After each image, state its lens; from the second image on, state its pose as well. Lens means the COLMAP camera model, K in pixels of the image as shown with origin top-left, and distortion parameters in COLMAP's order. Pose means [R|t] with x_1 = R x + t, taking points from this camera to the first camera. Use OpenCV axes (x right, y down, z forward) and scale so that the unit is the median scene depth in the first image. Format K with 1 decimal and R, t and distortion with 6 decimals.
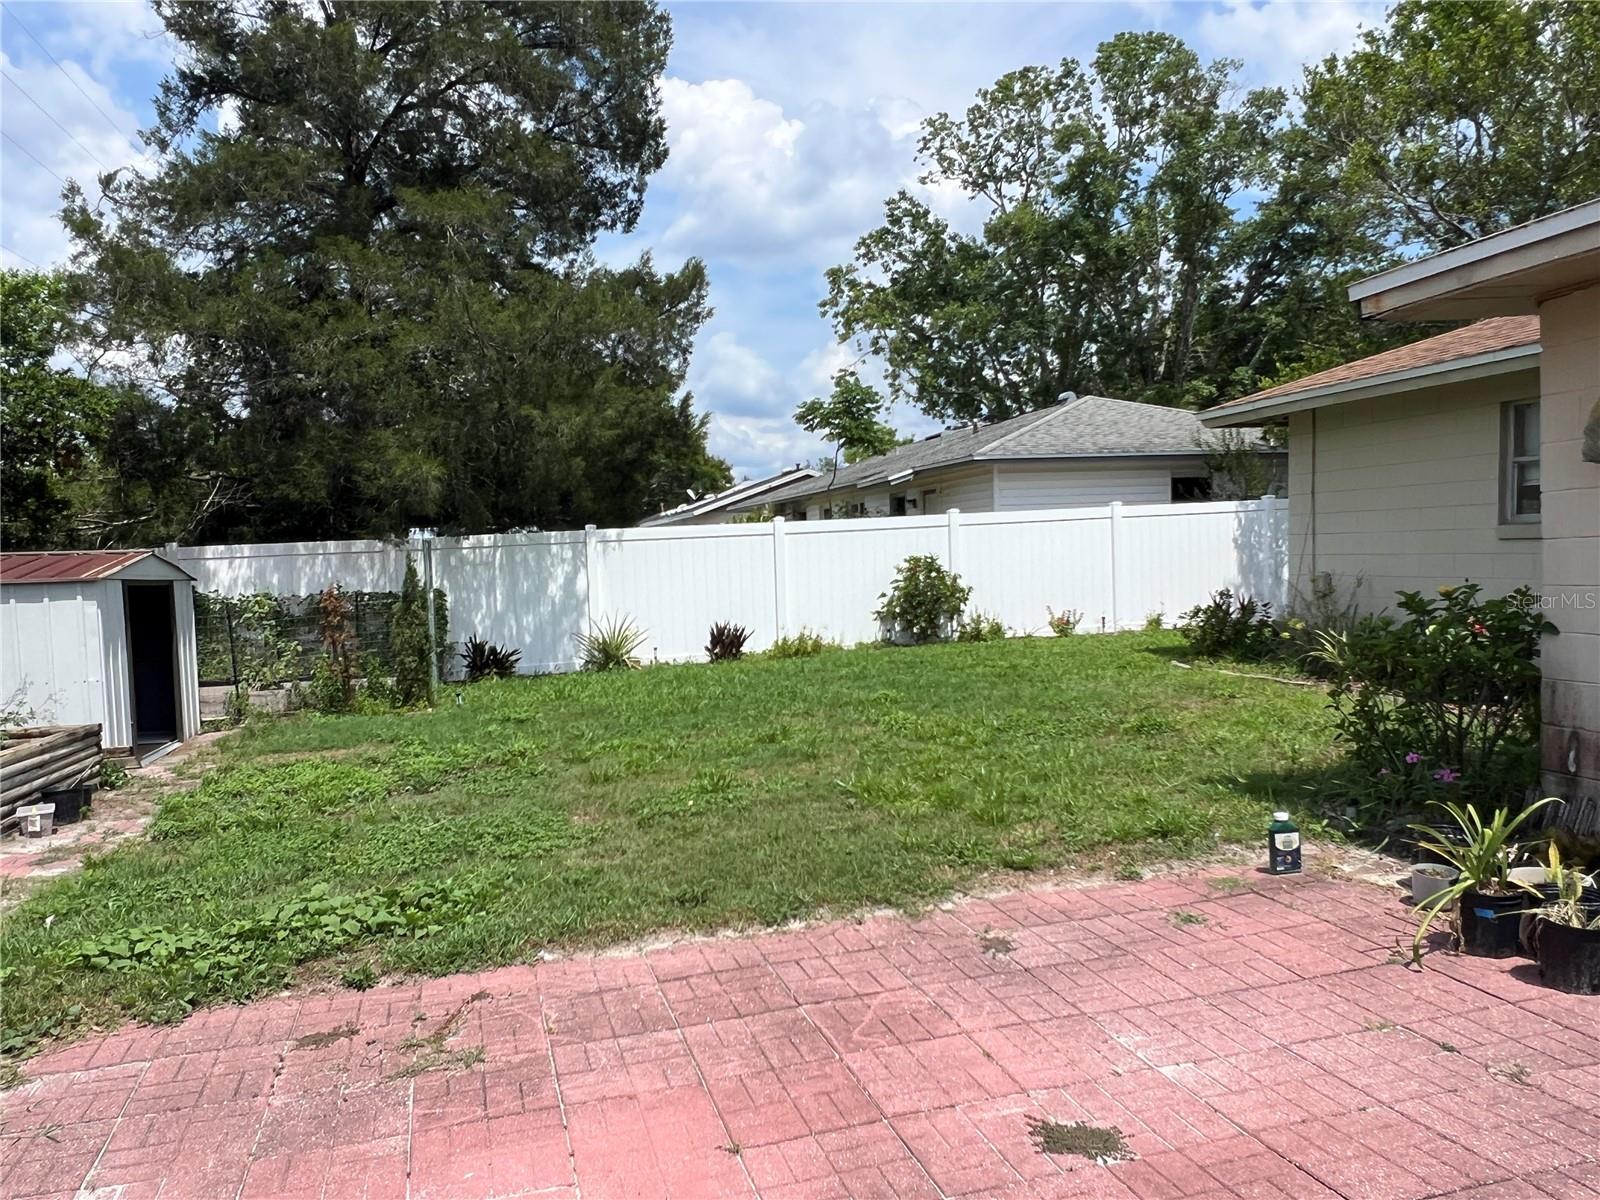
lens RADIAL K [[1225.9, 0, 799.0], [0, 1225.9, 618.9], [0, 0, 1]] dist [-0.000426, -0.007806]
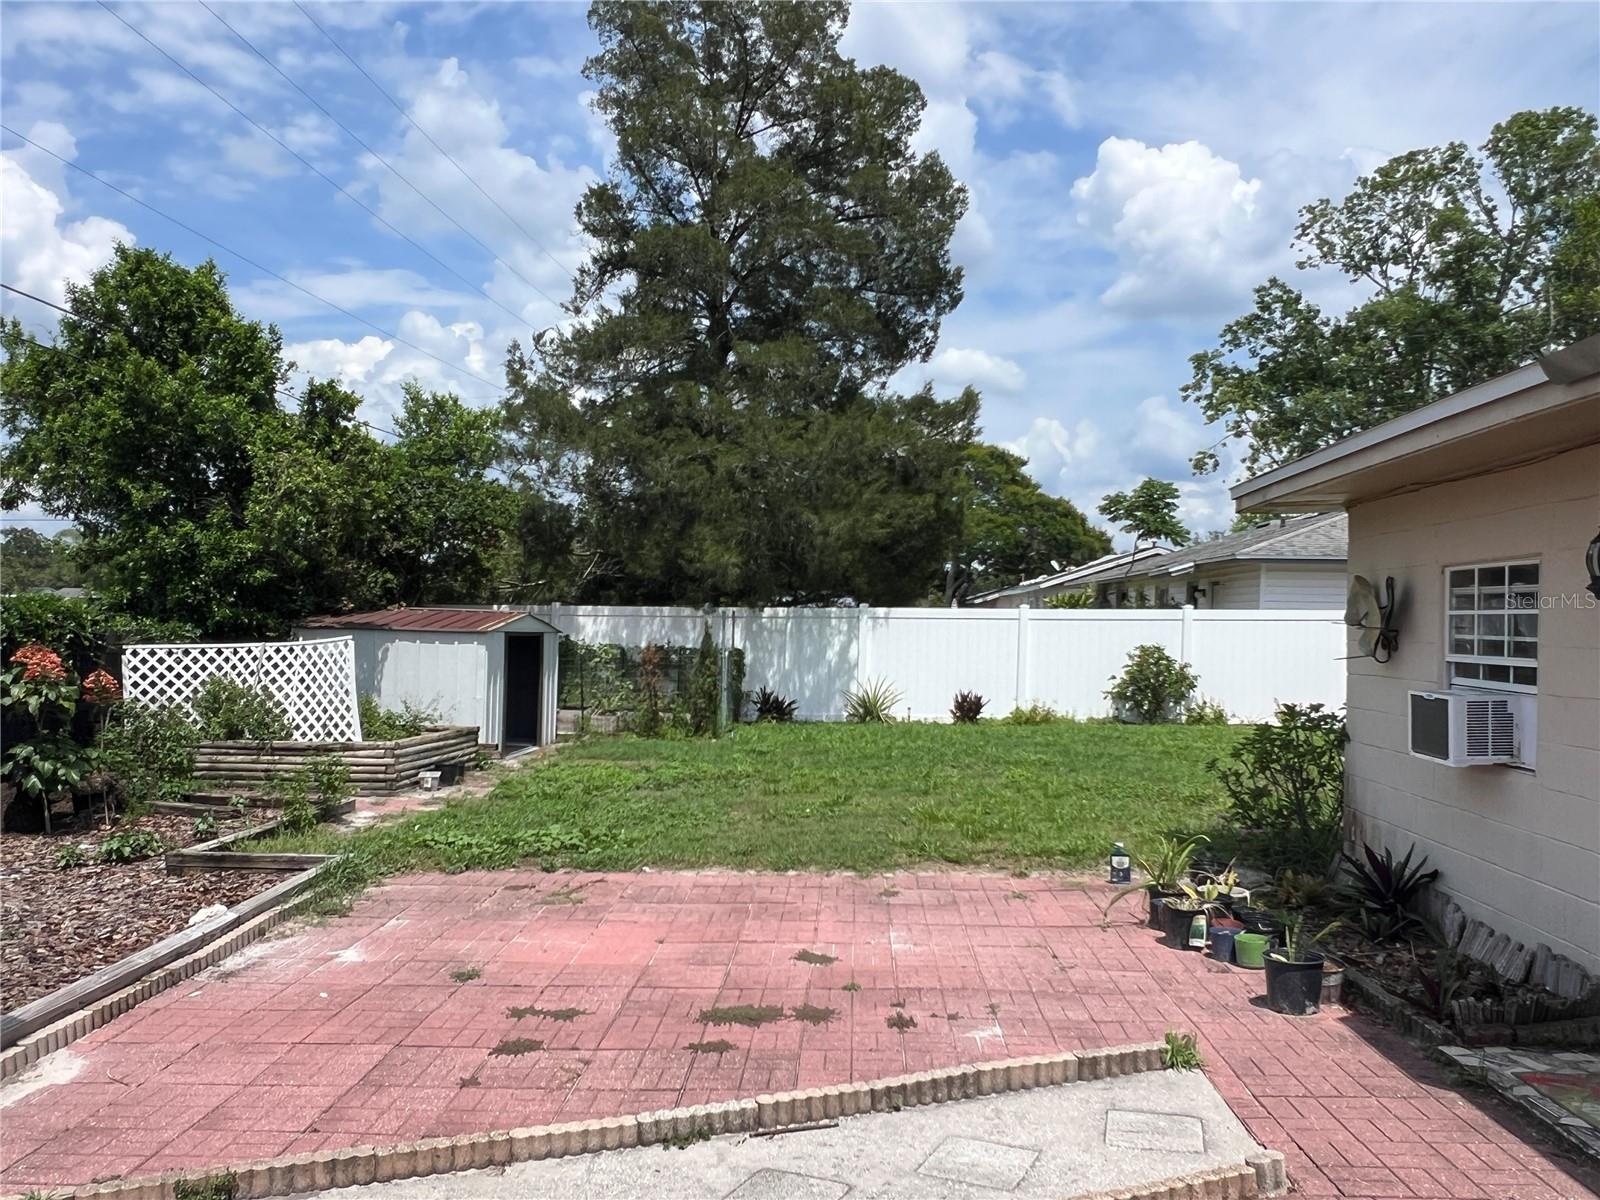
lens RADIAL K [[1188.3, 0, 800.0], [0, 1188.3, 600.0], [0, 0, 1]] dist [-0.004807, -0.002531]
pose [[0.951133, 0.050570, -0.304611, 0.122658], [-0.071043, 0.995872, -0.056501, -0.007944], [0.300497, 0.075380, 0.950799, -0.144584]]
